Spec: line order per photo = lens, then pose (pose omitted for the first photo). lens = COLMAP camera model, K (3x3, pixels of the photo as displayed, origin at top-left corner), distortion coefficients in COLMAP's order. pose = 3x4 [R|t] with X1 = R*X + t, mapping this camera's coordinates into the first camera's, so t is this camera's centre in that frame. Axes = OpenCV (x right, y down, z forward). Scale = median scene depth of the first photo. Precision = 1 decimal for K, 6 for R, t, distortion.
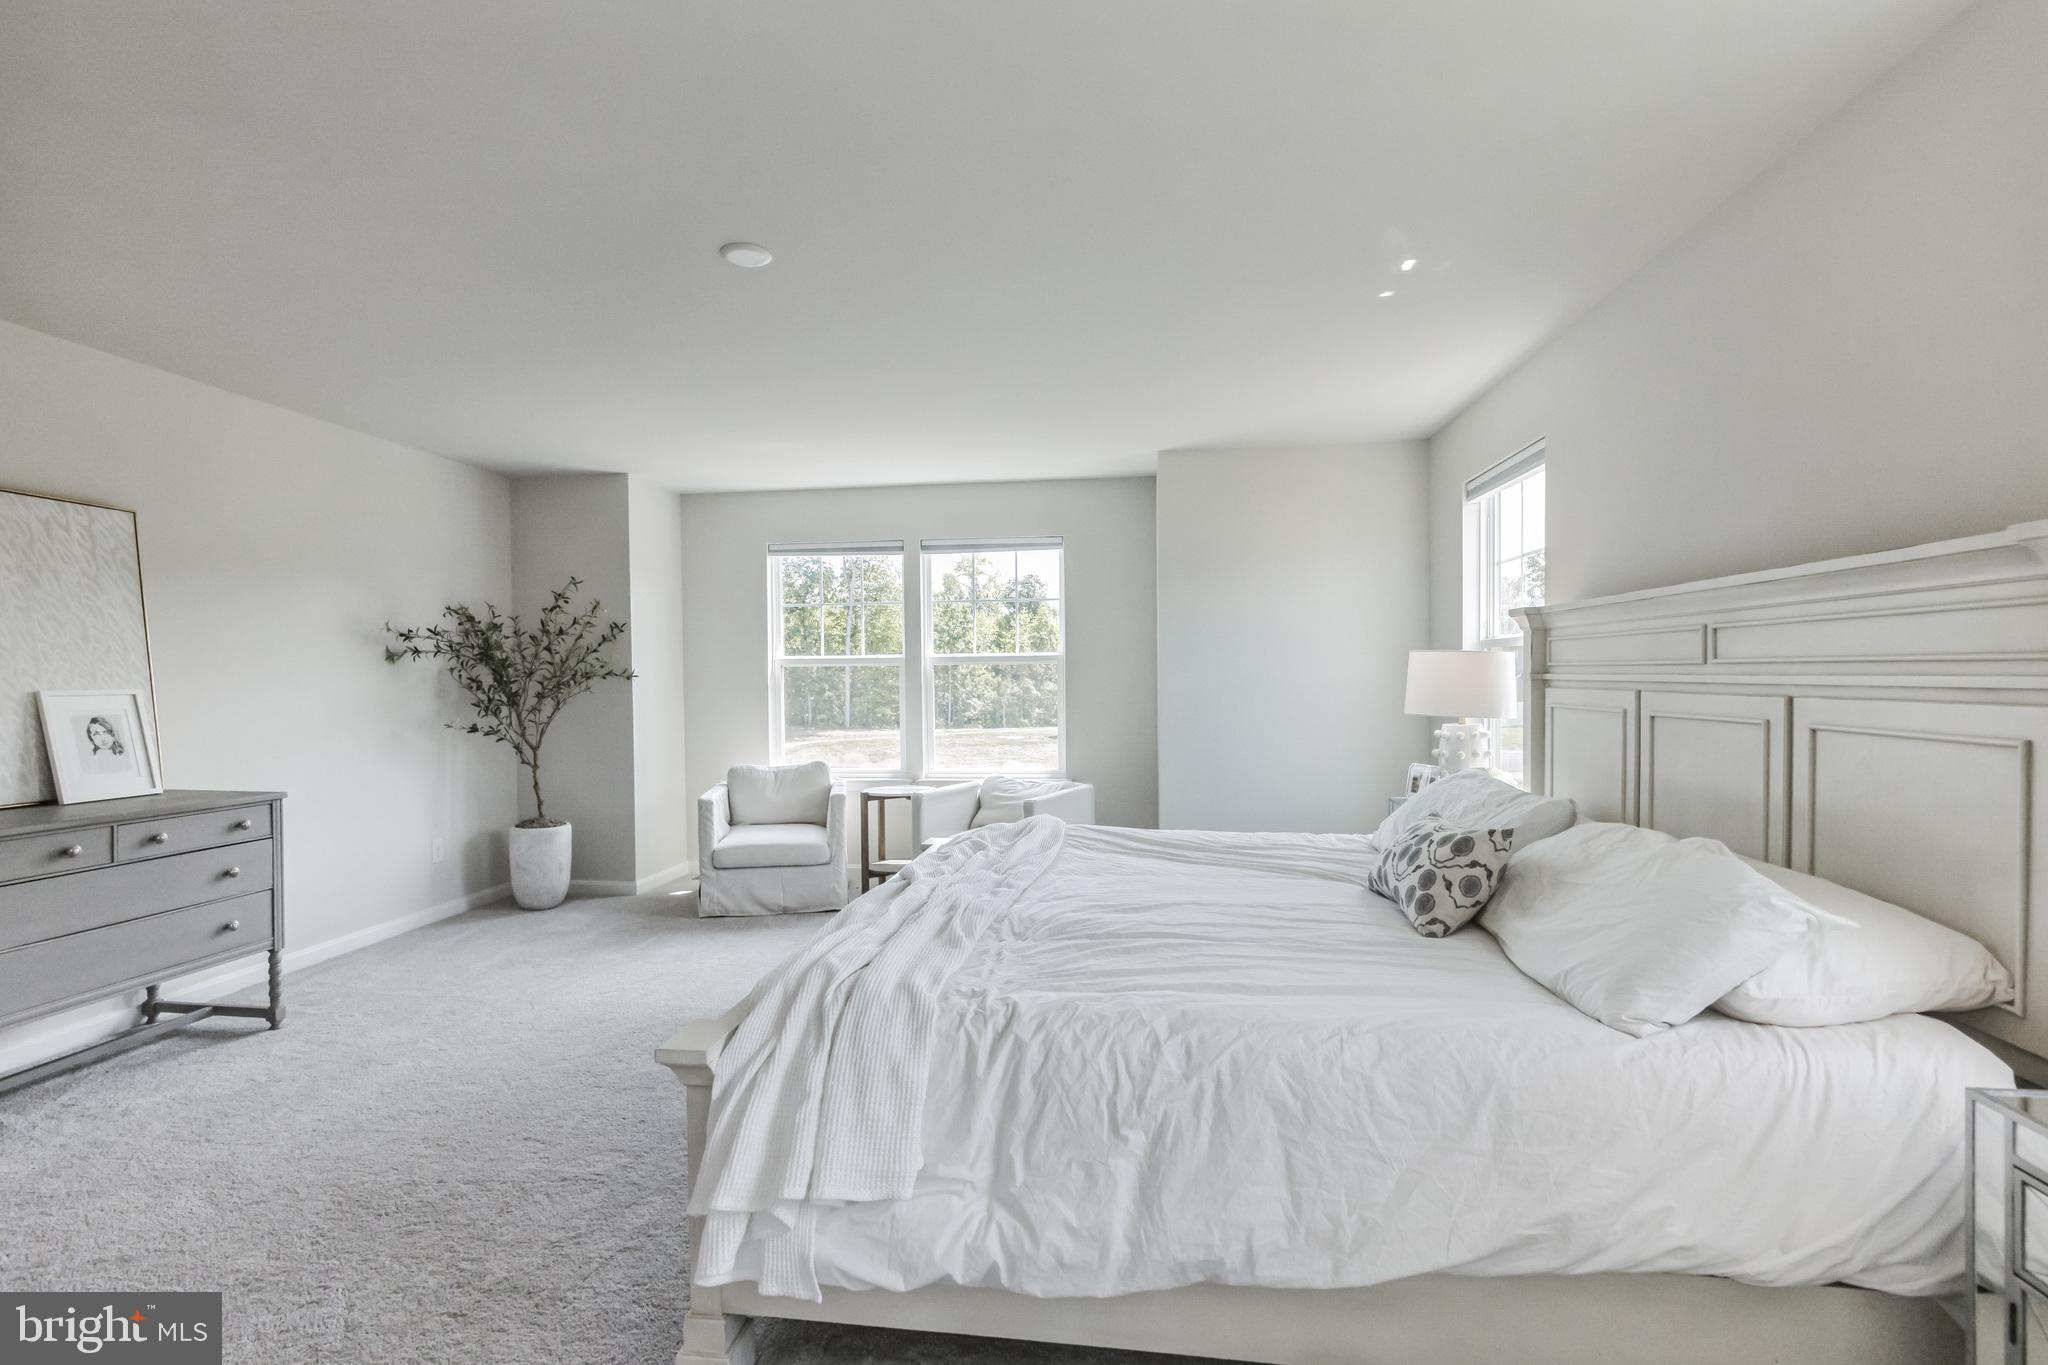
lens RADIAL K [[937.9, 0, 1015.9], [0, 937.9, 688.5], [0, 0, 1]] dist [0.002543, 0.000438]
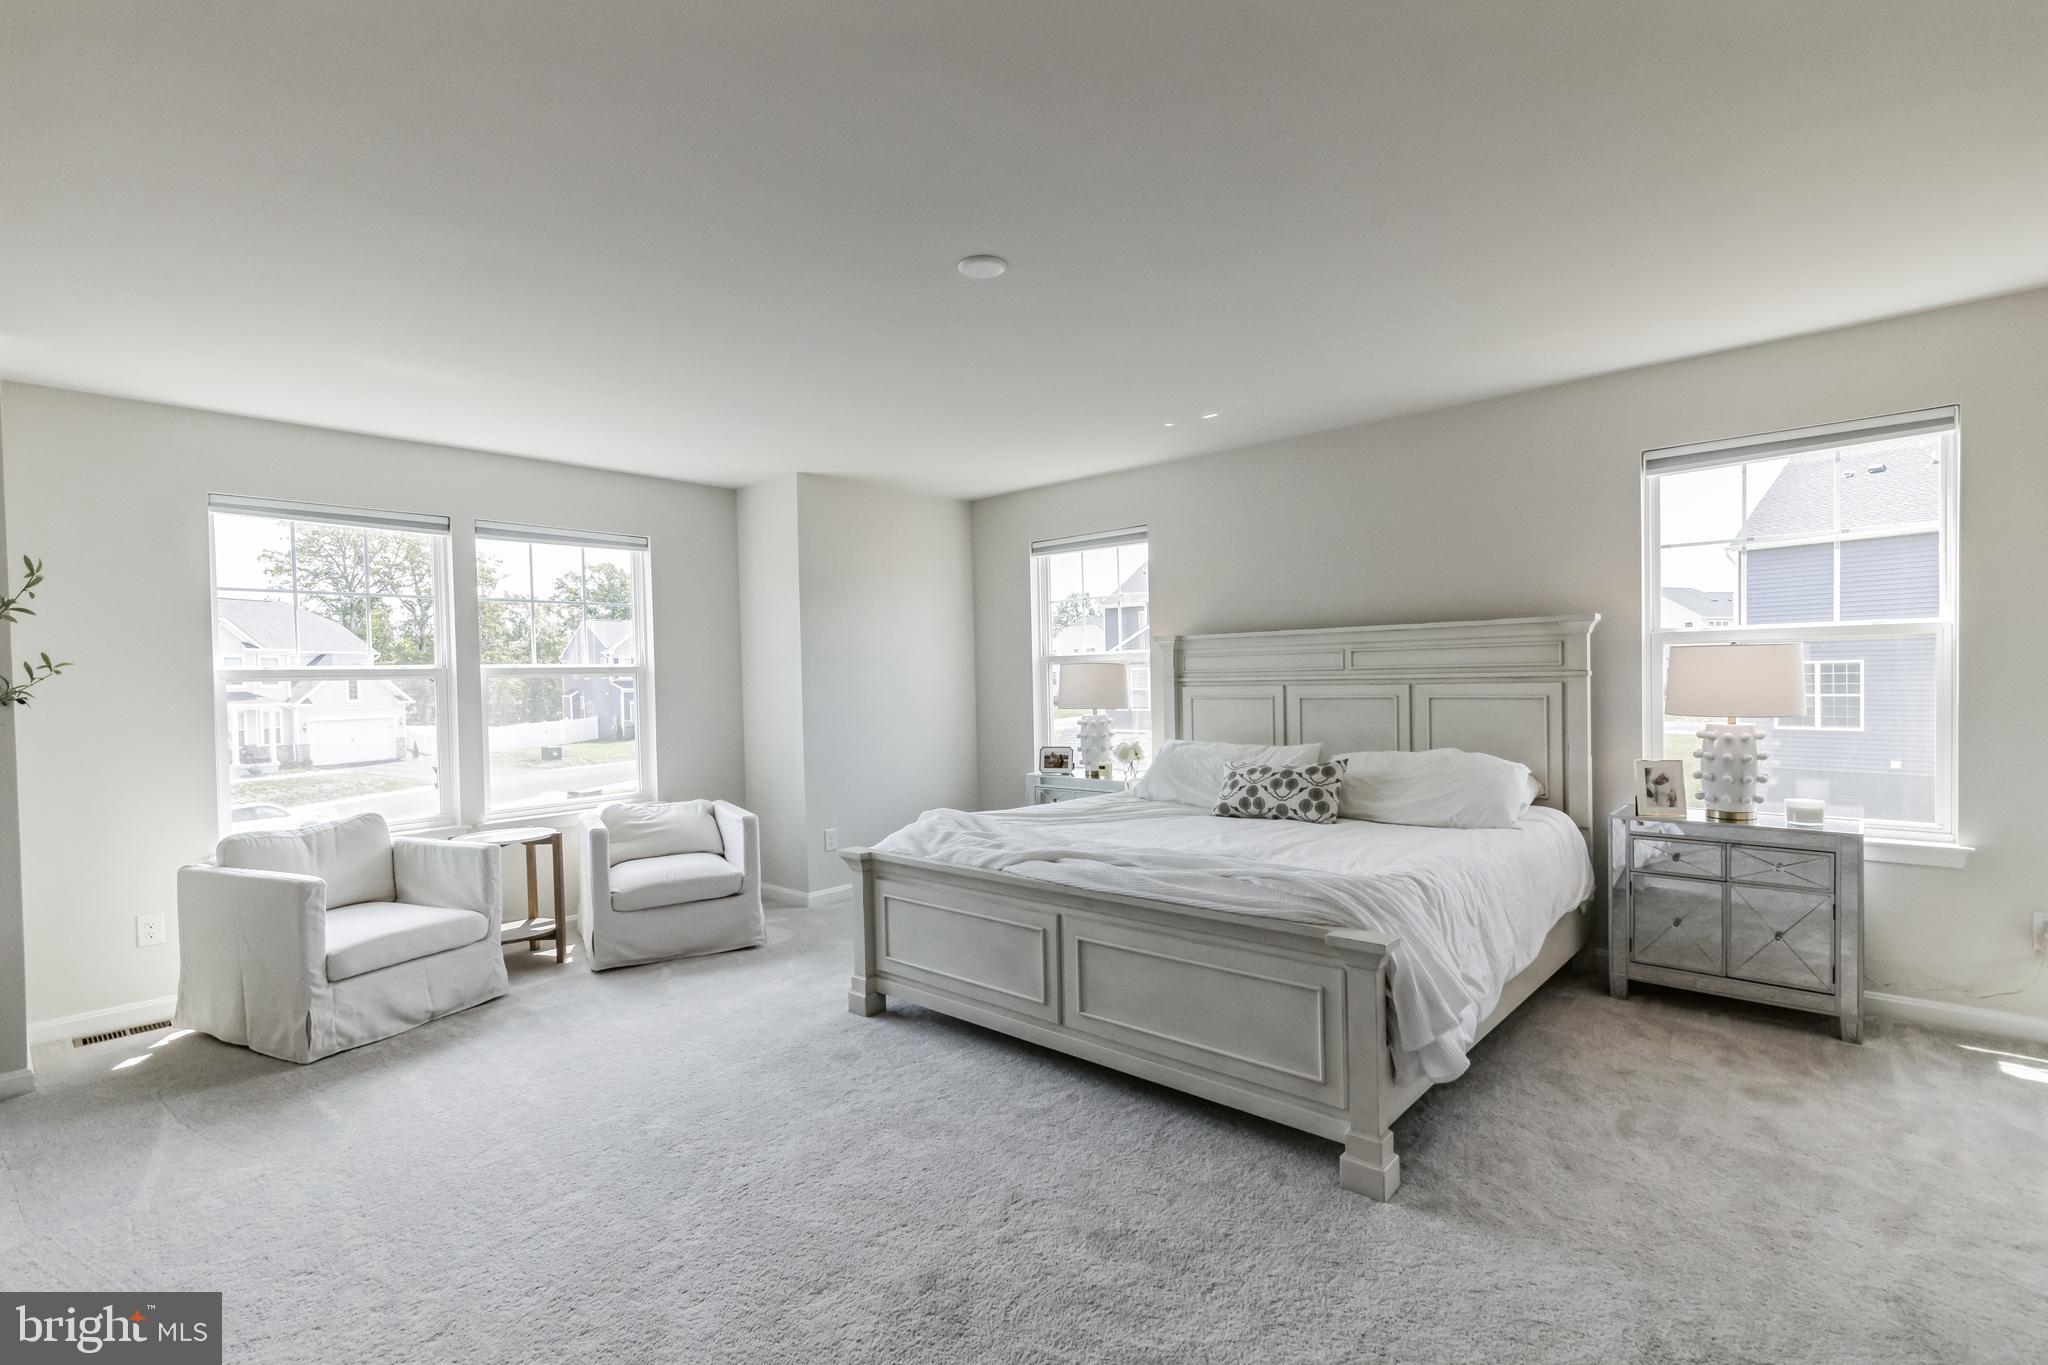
lens RADIAL K [[937.9, 0, 1015.9], [0, 937.9, 688.5], [0, 0, 1]] dist [0.002543, 0.000438]
pose [[0.567044, -0.012266, 0.823596, -1.315410], [0.029358, 0.999555, -0.005326, 0.003306], [-0.823164, 0.027199, 0.567152, 0.482488]]
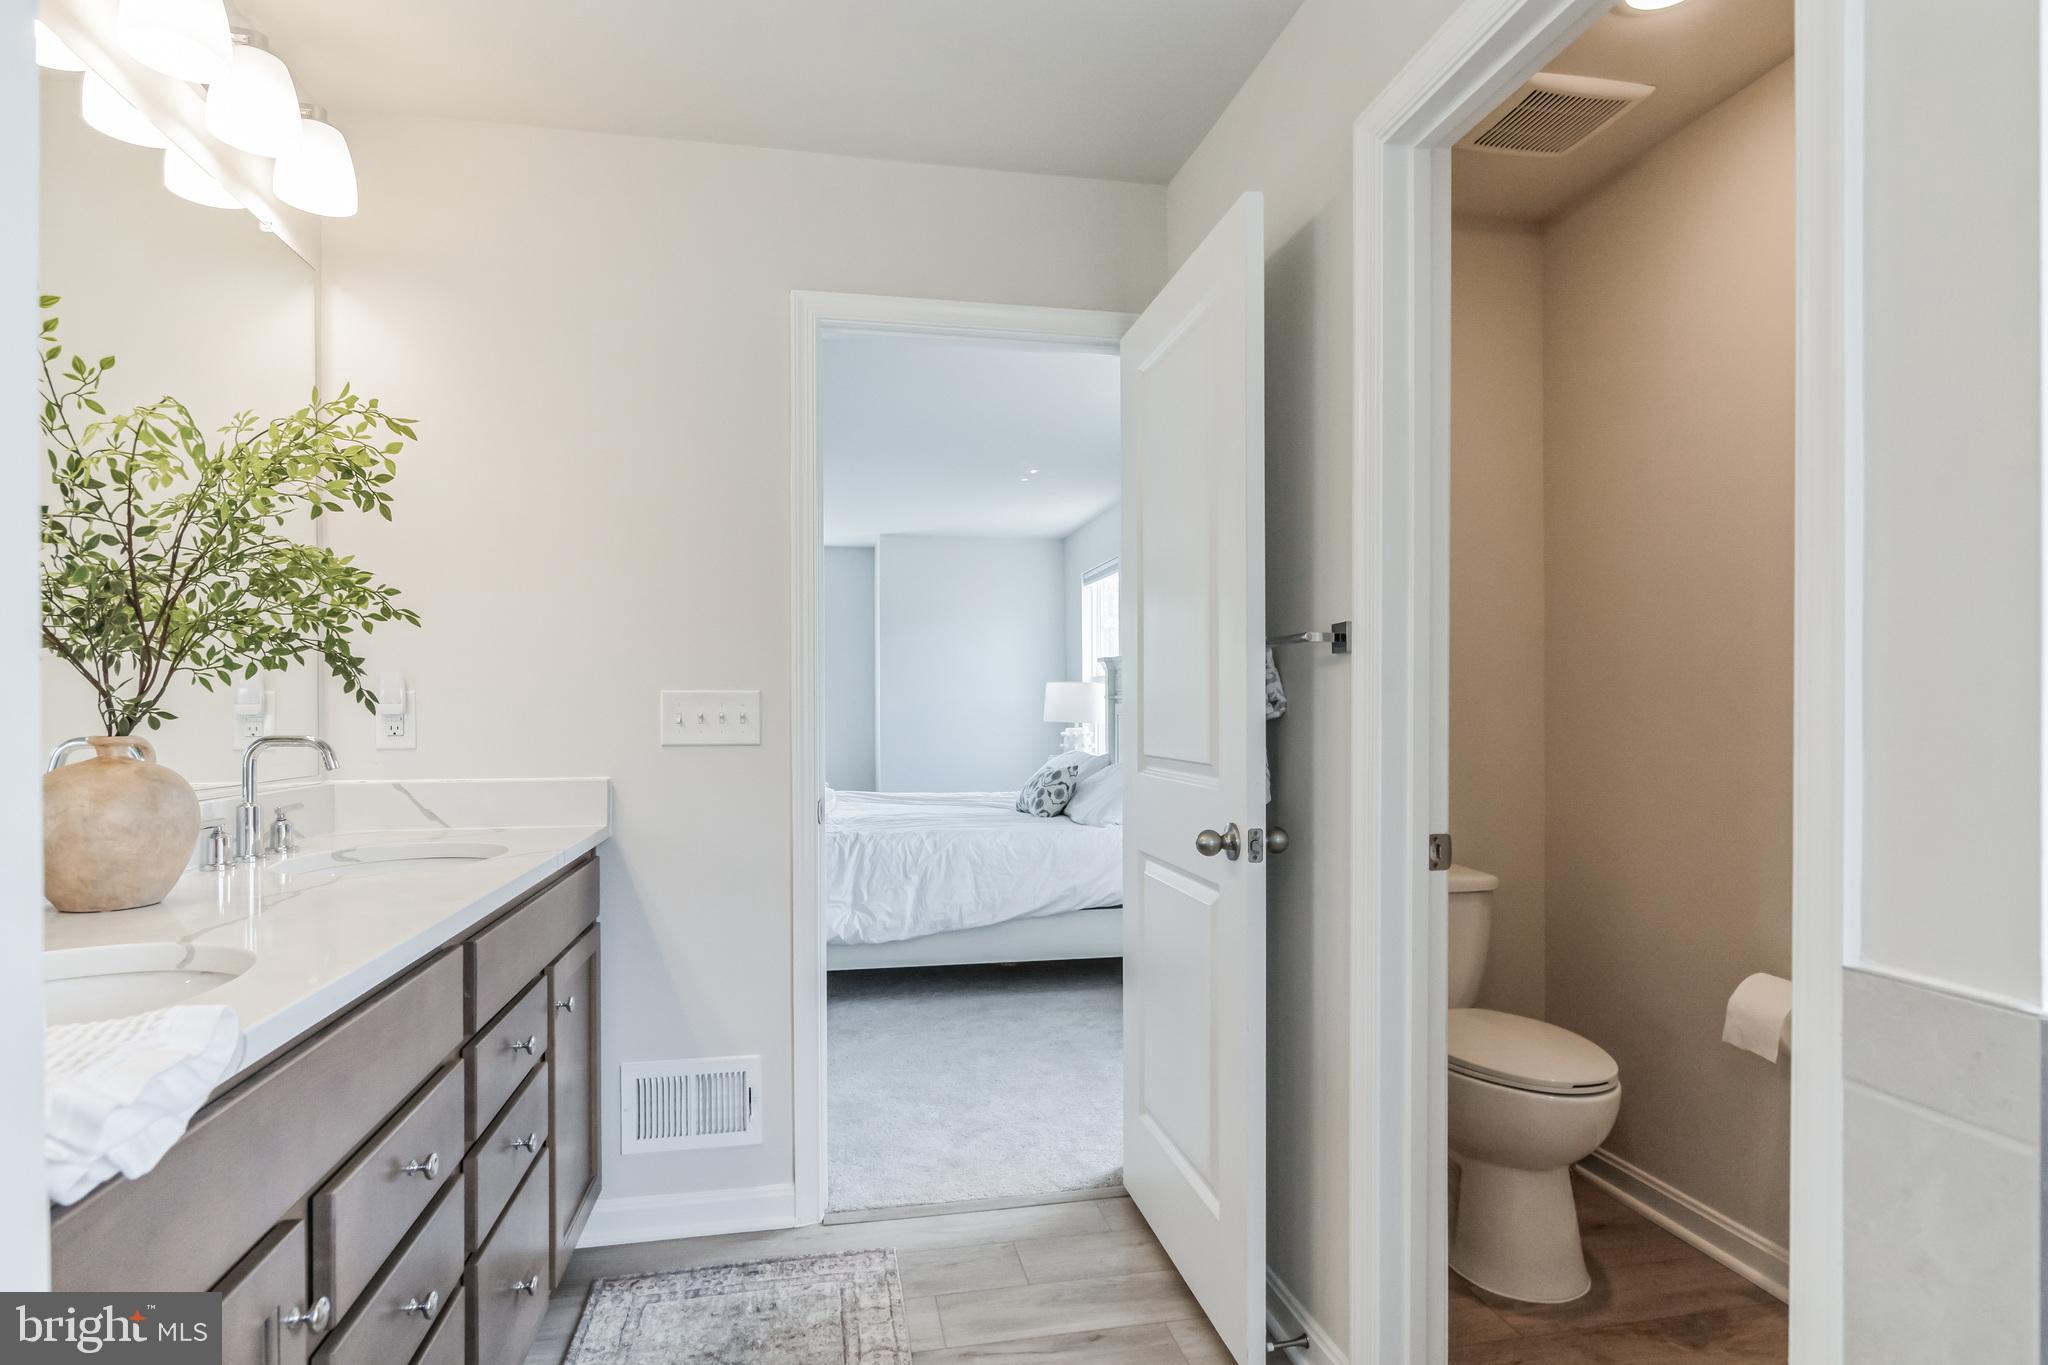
lens RADIAL K [[1046.7, 0, 1024.4], [0, 1046.7, 711.9], [0, 0, 1]] dist [-0.000166, -0.000002]
pose [[0.943360, 0.006985, 0.331696, -0.346368], [-0.001891, 0.999875, -0.015678, 0.067010], [-0.331764, 0.014163, 0.943256, -1.129518]]
